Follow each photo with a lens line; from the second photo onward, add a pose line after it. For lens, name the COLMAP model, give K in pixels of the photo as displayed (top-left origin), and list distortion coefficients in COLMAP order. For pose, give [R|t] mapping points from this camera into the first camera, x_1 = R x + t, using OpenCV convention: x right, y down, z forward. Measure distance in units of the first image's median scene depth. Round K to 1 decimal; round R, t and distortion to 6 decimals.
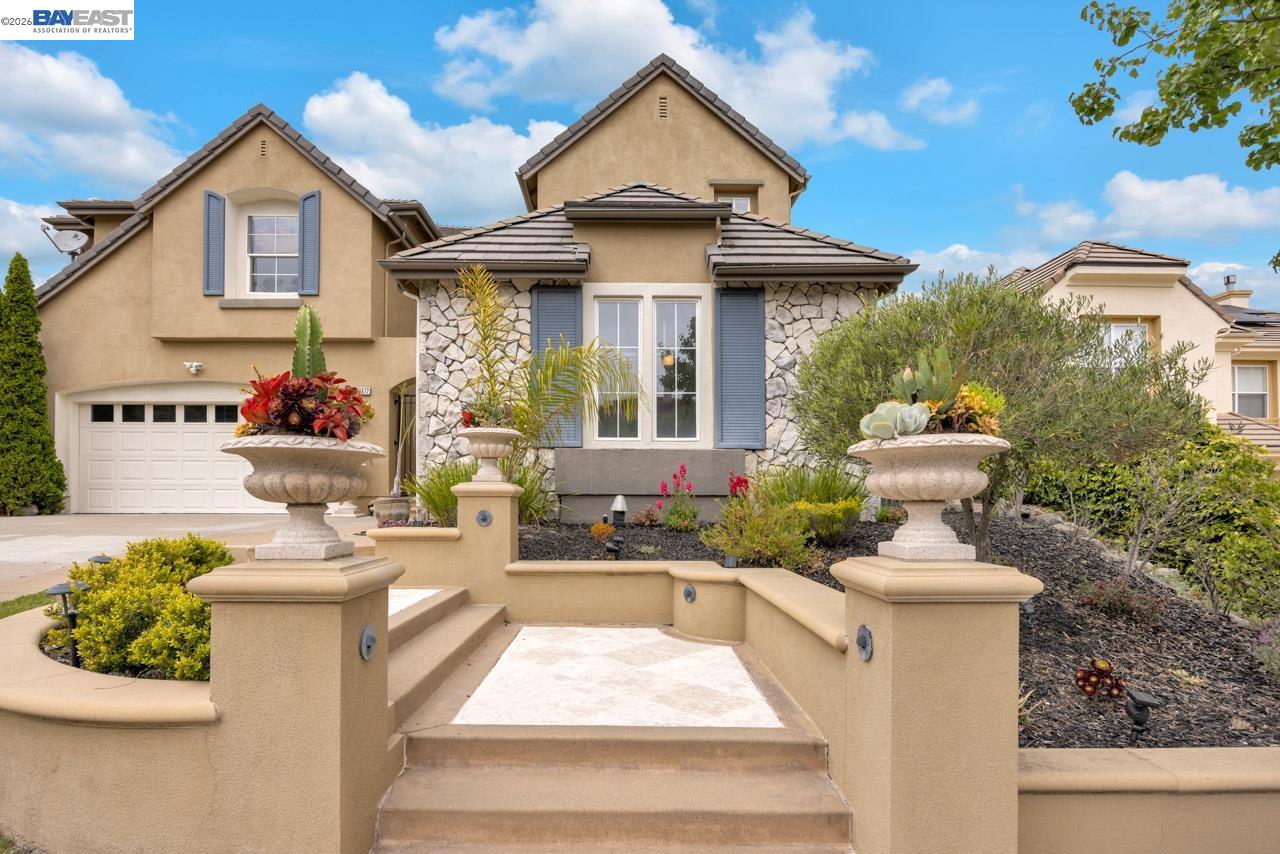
lens RADIAL K [[616.5, 0, 636.5], [0, 616.5, 489.9], [0, 0, 1]] dist [-0.012021, -0.000020]
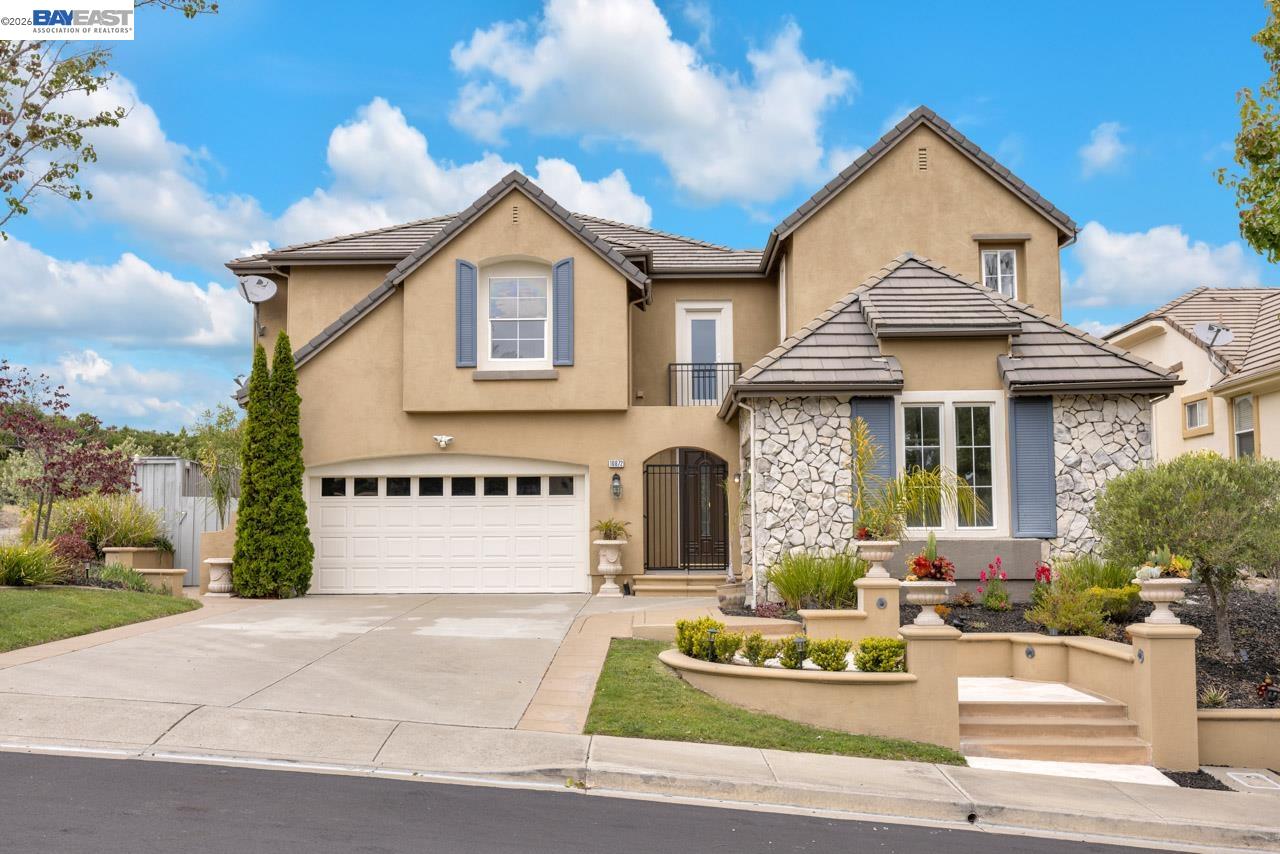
lens RADIAL K [[1197.7, 0, 688.3], [0, 1197.7, 450.9], [0, 0, 1]] dist [-0.004323, -0.000243]
pose [[0.999779, -0.008312, -0.019295, -0.415452], [0.007144, 0.998184, -0.059815, -0.095429], [0.019757, 0.059664, 0.998023, -1.197433]]
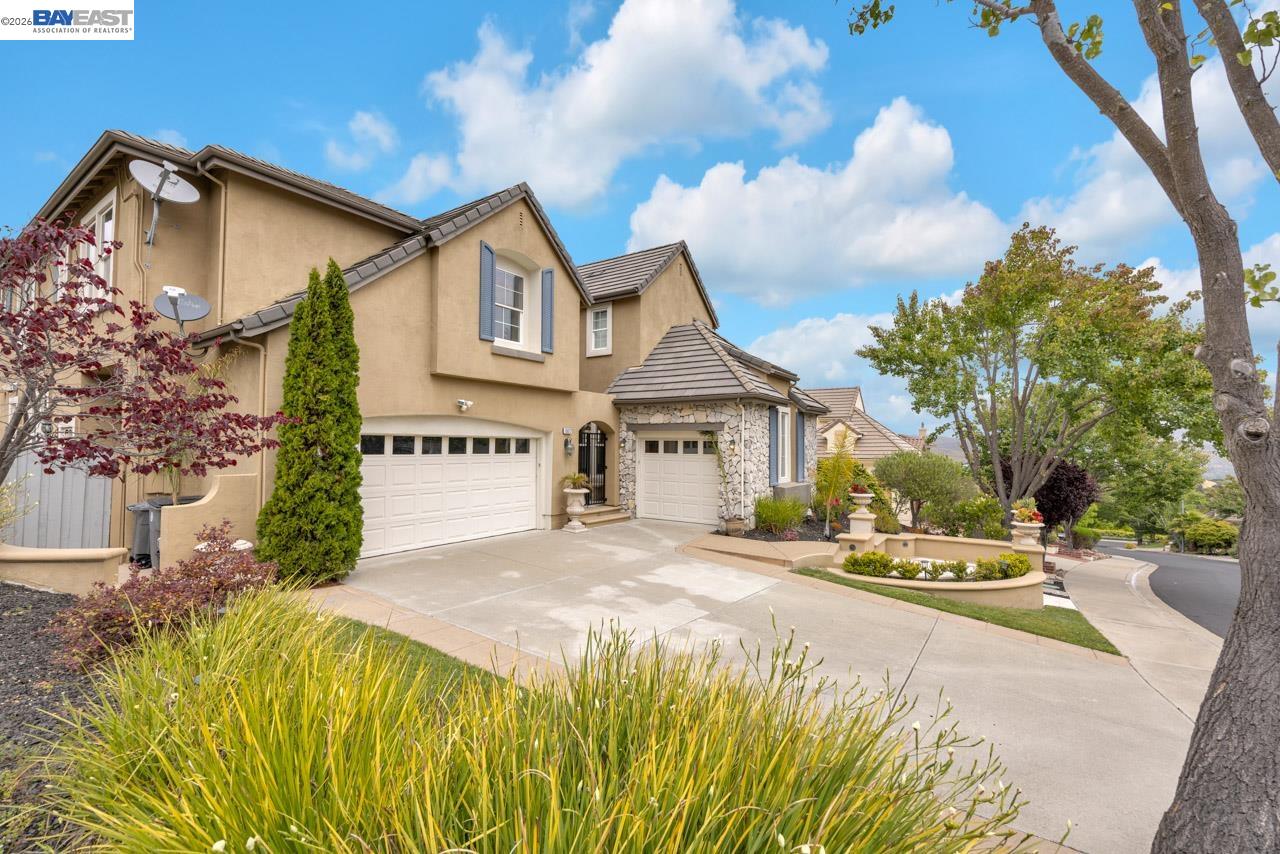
lens RADIAL K [[548.4, 0, 640.0], [0, 548.4, 427.0], [0, 0, 1]] dist [-0.000765, -0.000090]
pose [[0.565905, 0.032264, 0.823839, -1.817408], [-0.023286, 0.999461, -0.023146, -0.203695], [-0.824142, -0.006086, 0.566351, 0.312111]]
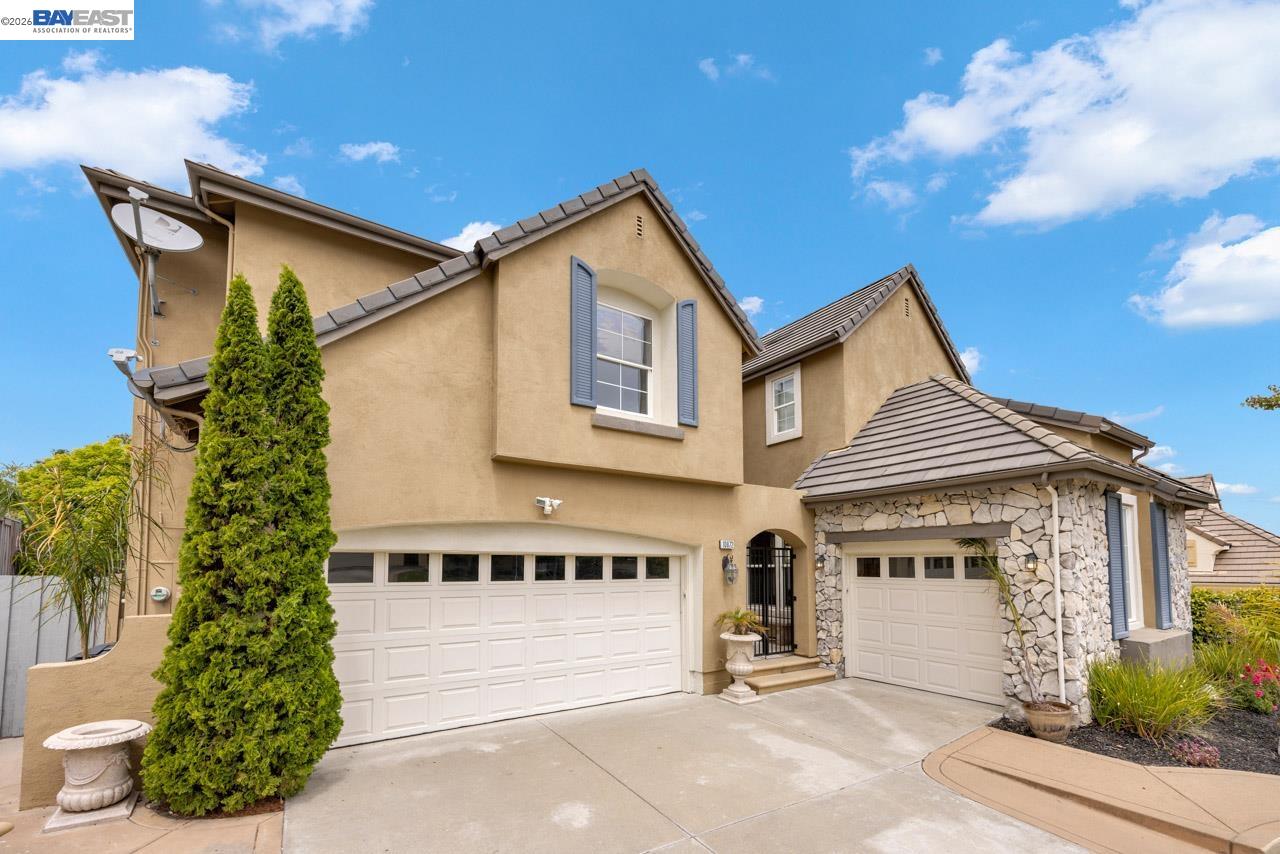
lens RADIAL K [[508.4, 0, 640.0], [0, 508.4, 539.4], [0, 0, 1]] dist [-0.000312, -0.000007]
pose [[0.846962, 0.027753, 0.530929, -1.287613], [-0.008018, 0.999190, -0.039440, -0.193990], [-0.531593, 0.029148, 0.846498, 0.647386]]
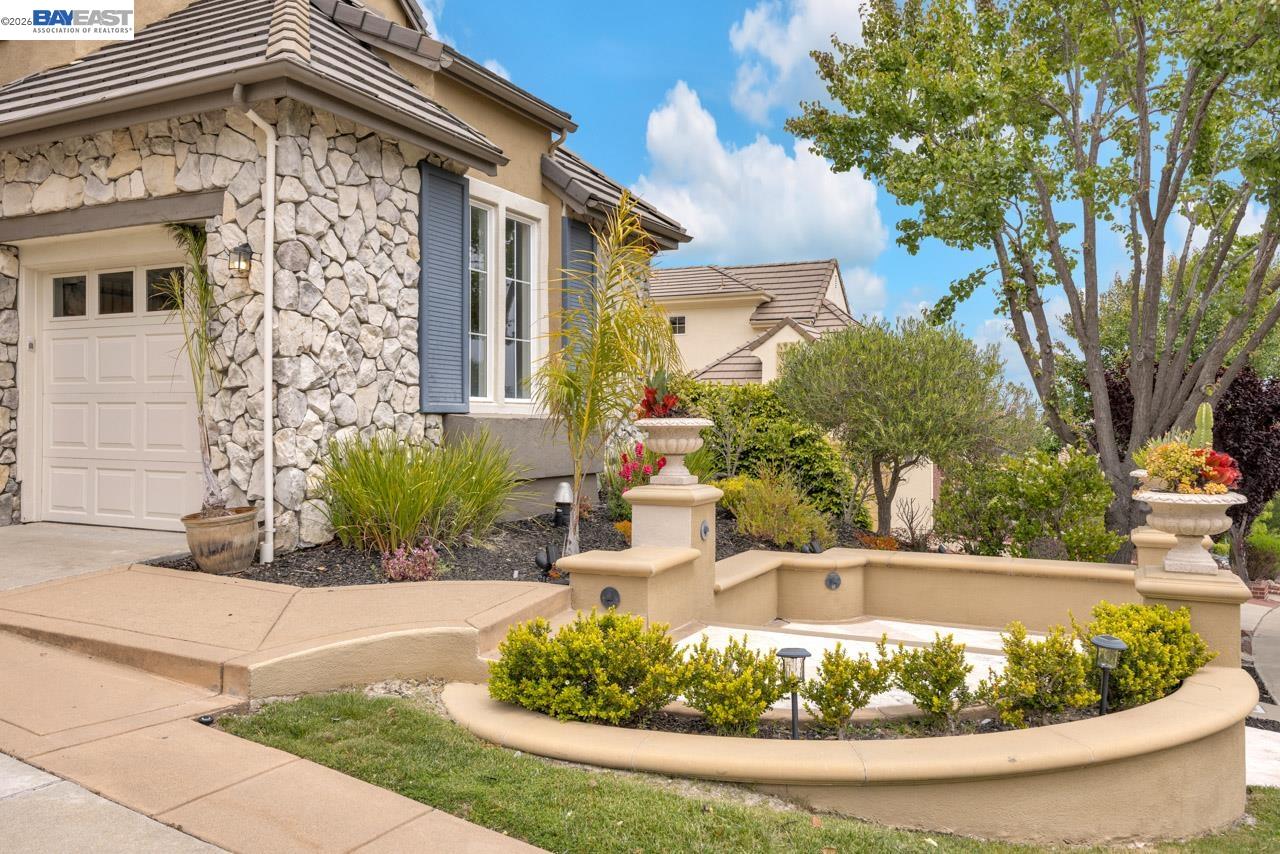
lens RADIAL K [[927.0, 0, 640.0], [0, 927.0, 427.0], [0, 0, 1]] dist [-0.003002, 0.000461]
pose [[0.469826, -0.002807, 0.882754, -0.877536], [-0.014932, 0.999827, 0.011126, -0.065582], [-0.882633, -0.018409, 0.469703, 0.323921]]
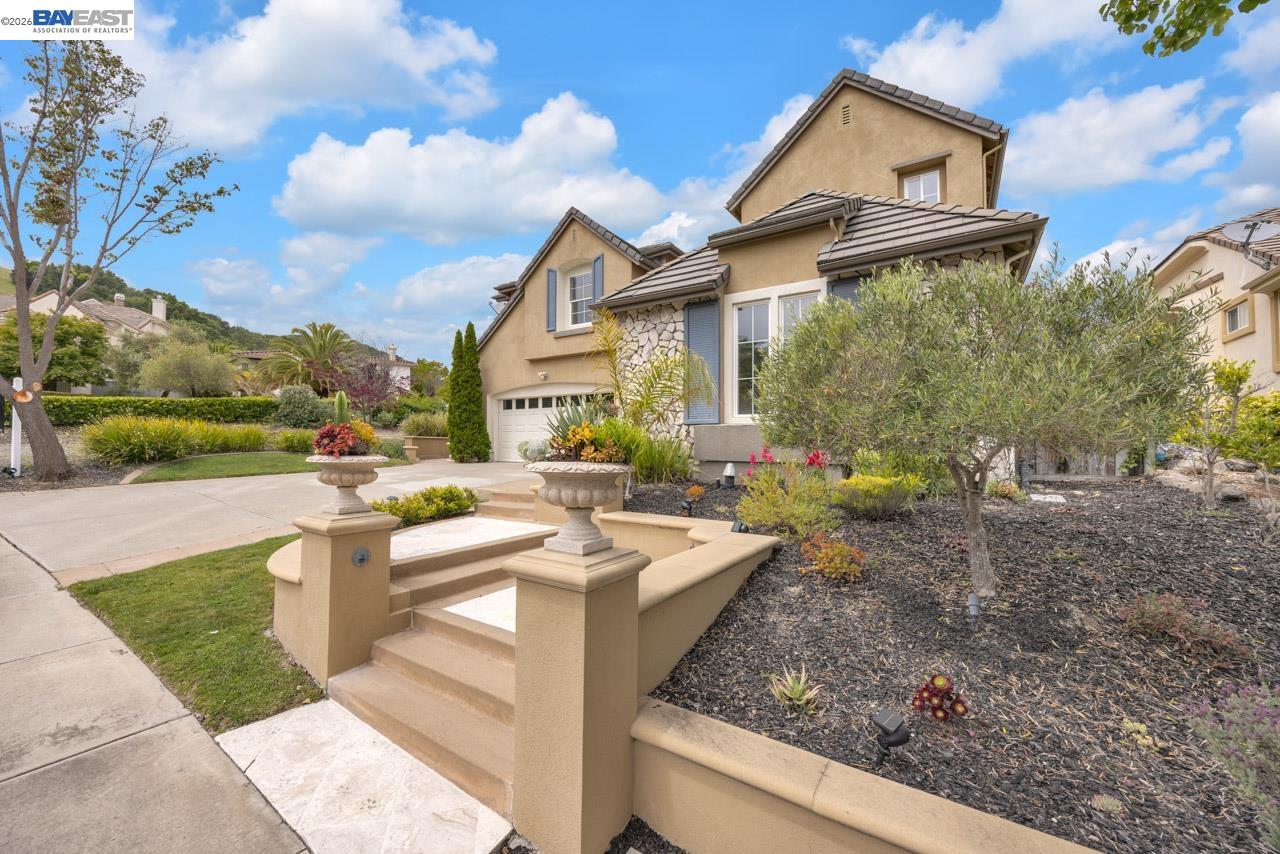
lens RADIAL K [[497.9, 0, 640.0], [0, 497.9, 427.0], [0, 0, 1]] dist [0.007560, -0.004748]
pose [[0.828549, -0.016968, -0.559660, 0.340486], [0.003913, 0.999692, -0.024515, -0.035864], [0.559904, 0.018122, 0.828360, 0.043844]]
